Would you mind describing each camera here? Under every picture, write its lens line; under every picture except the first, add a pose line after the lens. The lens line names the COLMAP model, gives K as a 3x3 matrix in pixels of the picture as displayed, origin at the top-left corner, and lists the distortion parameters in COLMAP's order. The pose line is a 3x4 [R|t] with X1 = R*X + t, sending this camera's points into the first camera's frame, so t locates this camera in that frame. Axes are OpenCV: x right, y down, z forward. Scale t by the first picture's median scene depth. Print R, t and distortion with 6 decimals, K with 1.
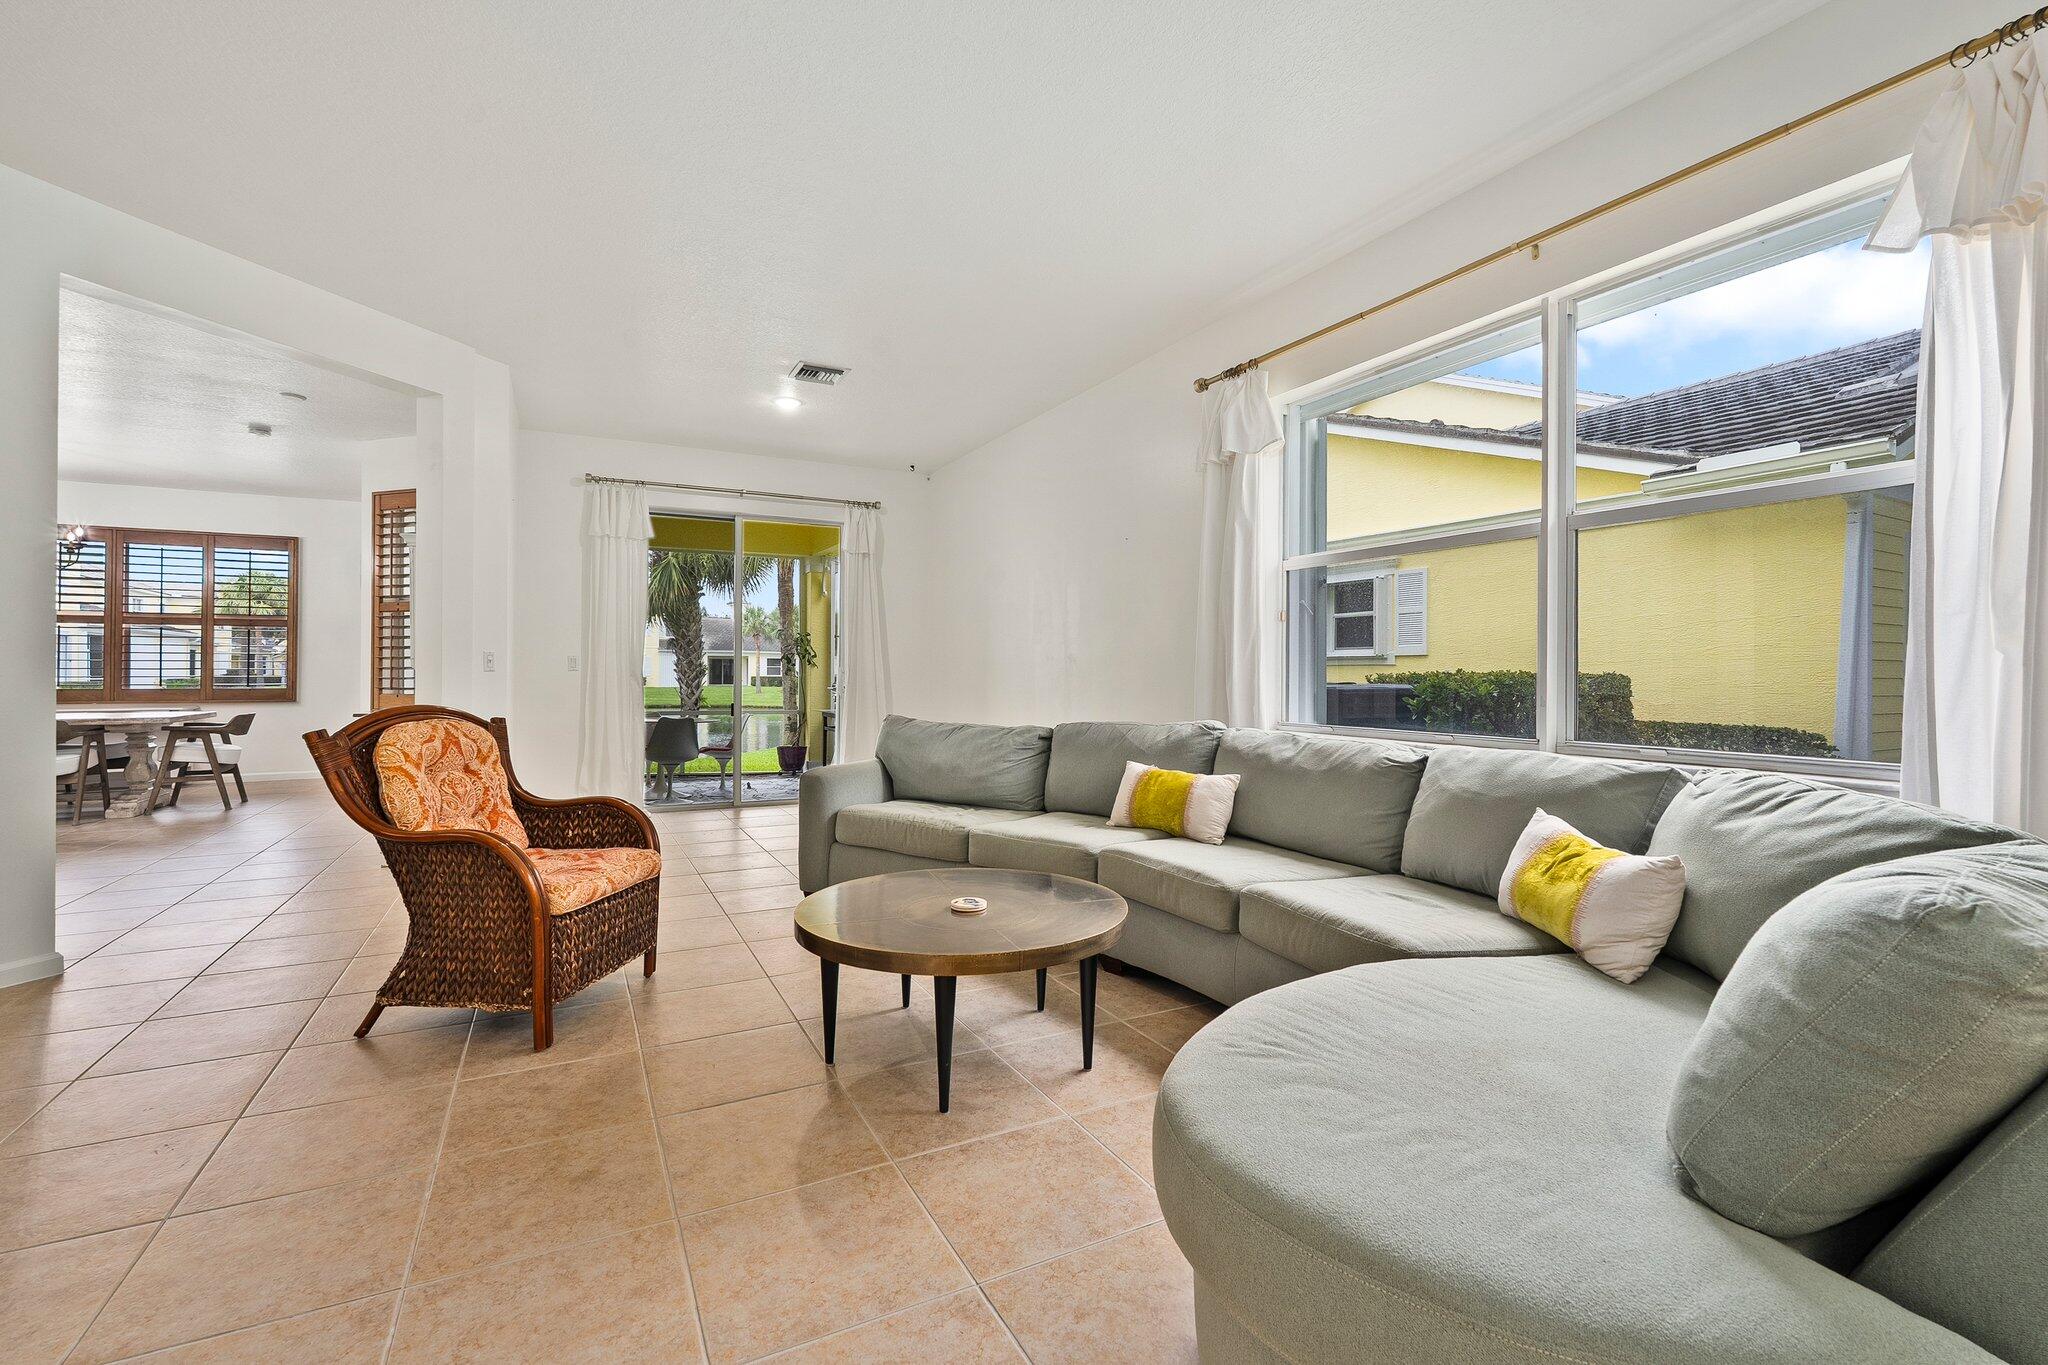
lens RADIAL K [[901.0, 0, 1028.3], [0, 901.0, 671.0], [0, 0, 1]] dist [-0.004354, 0.001742]
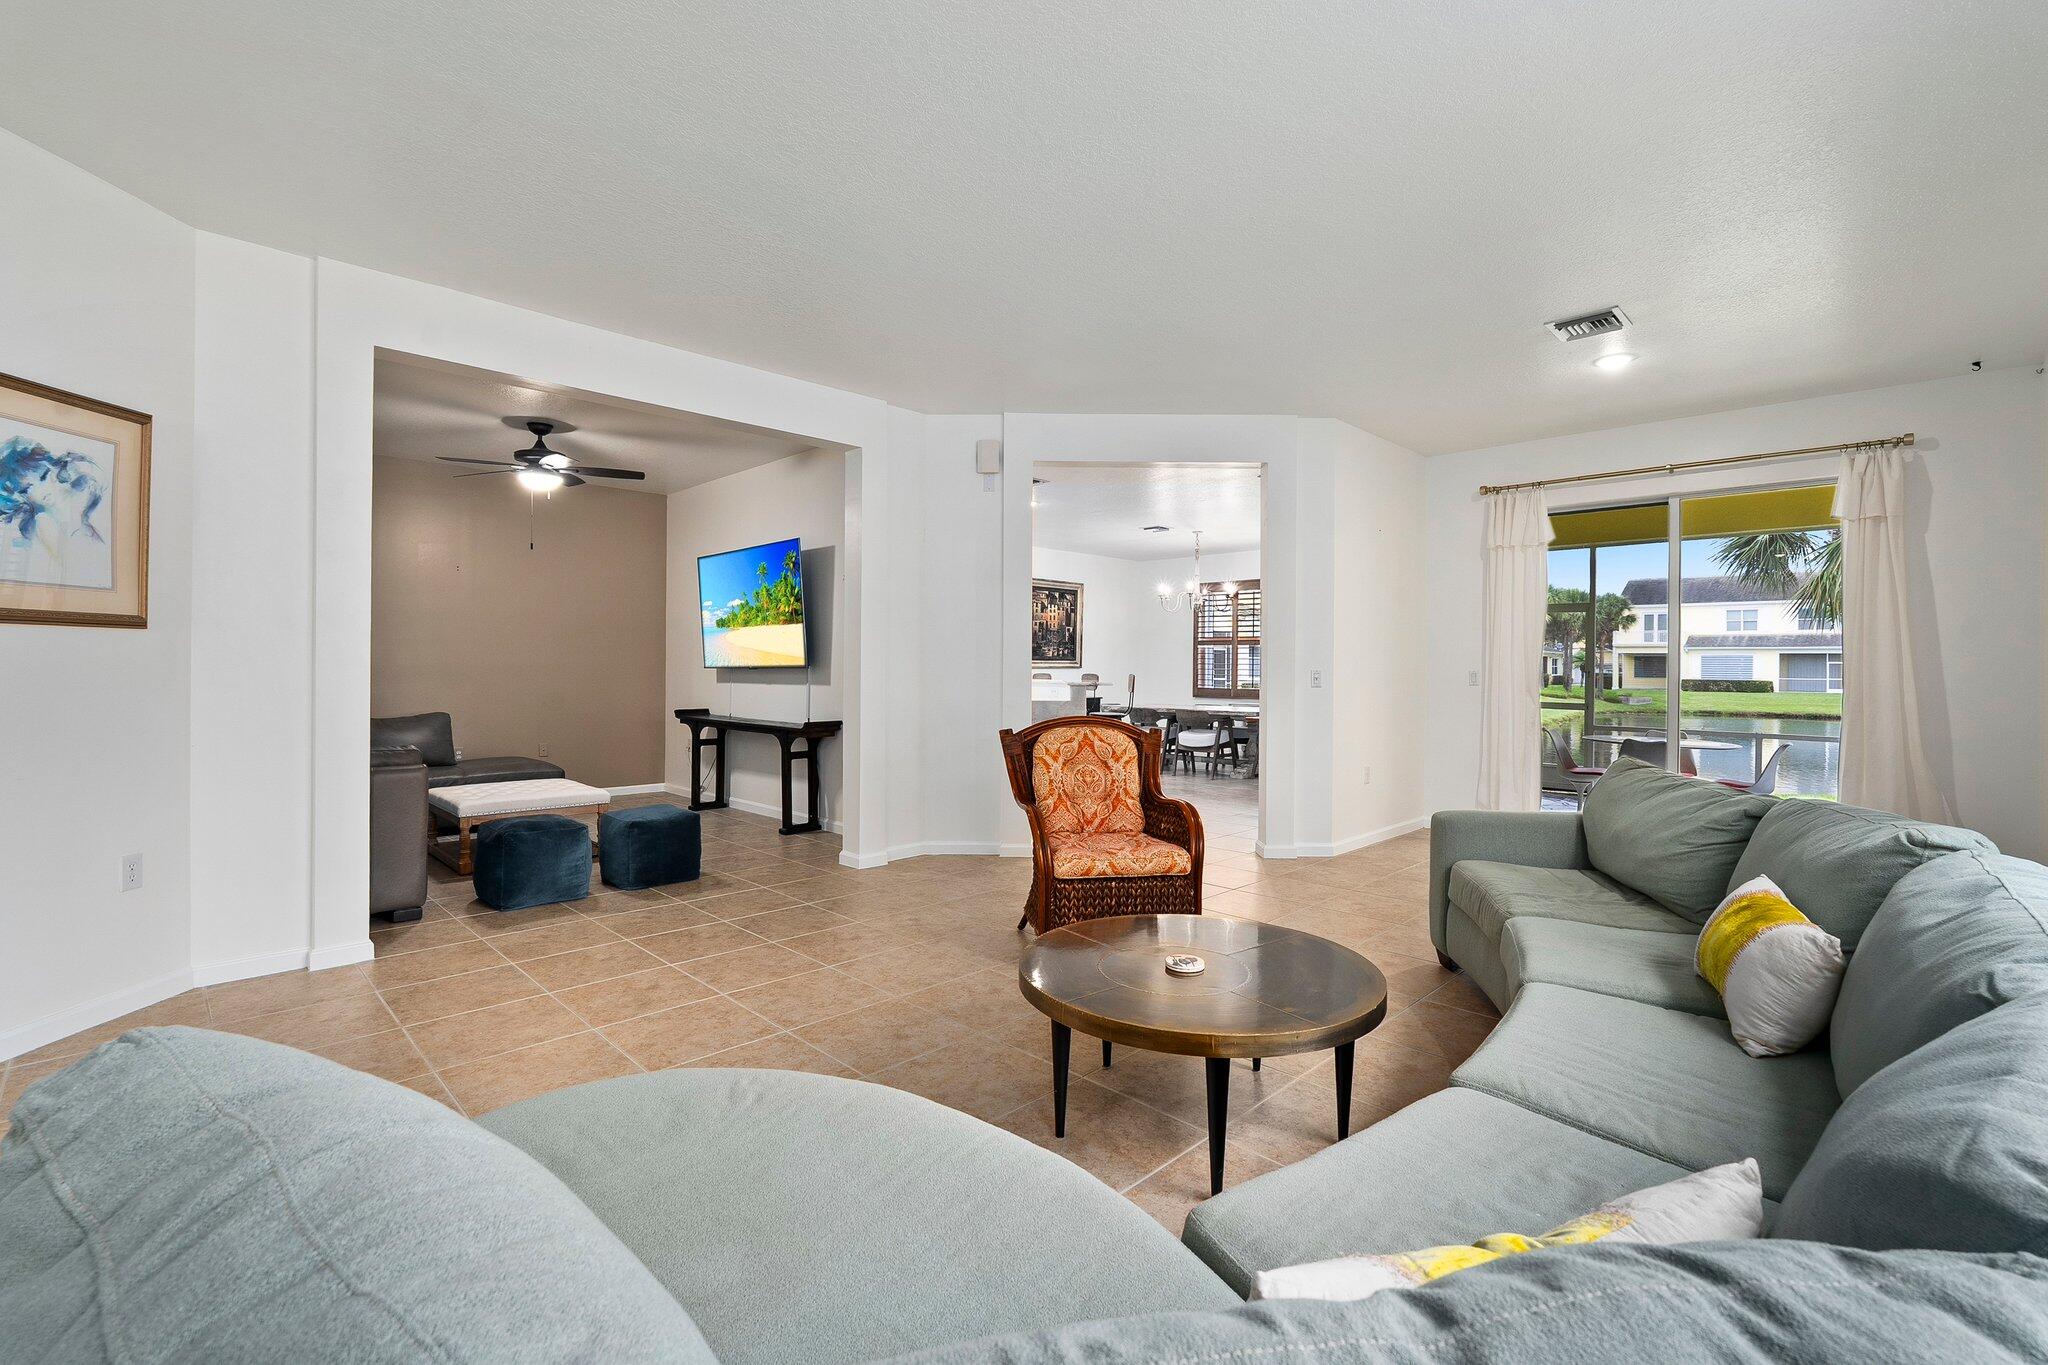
lens RADIAL K [[901.0, 0, 1021.5], [0, 901.0, 669.9], [0, 0, 1]] dist [-0.004354, 0.001742]
pose [[0.300729, 0.004447, -0.953699, 0.290735], [-0.005131, 0.999982, 0.003044, -0.017415], [0.953696, 0.003978, 0.300746, 0.211300]]
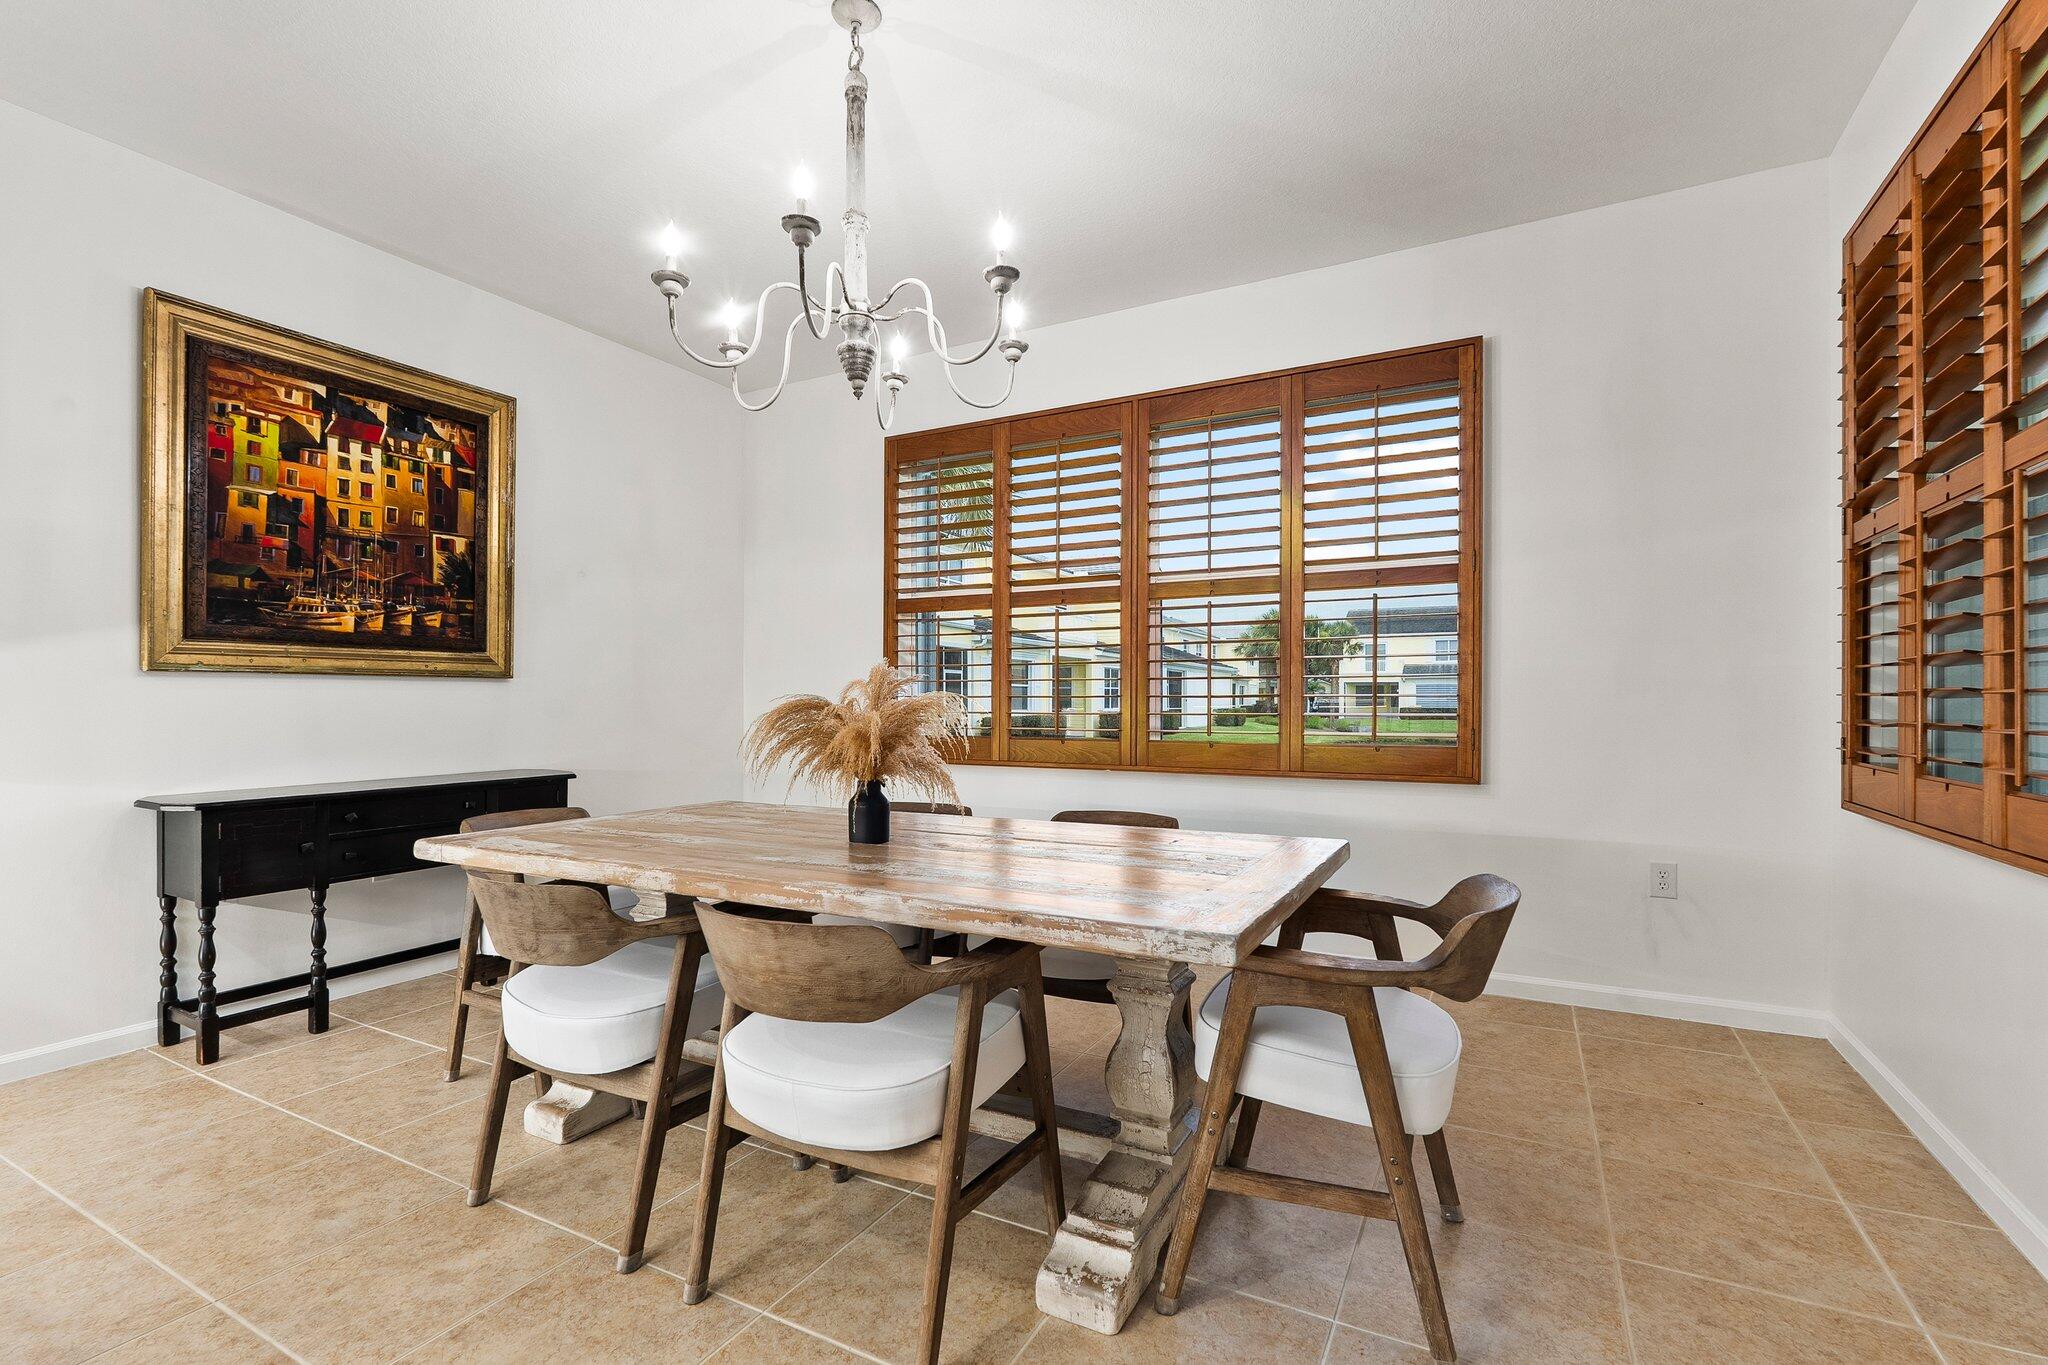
lens RADIAL K [[901.0, 0, 1022.5], [0, 901.0, 695.5], [0, 0, 1]] dist [-0.004354, 0.001742]
pose [[0.556956, -0.009743, -0.830485, -0.808219], [0.005454, 0.999953, -0.008074, 0.000699], [0.830524, -0.000032, 0.556983, 0.843655]]
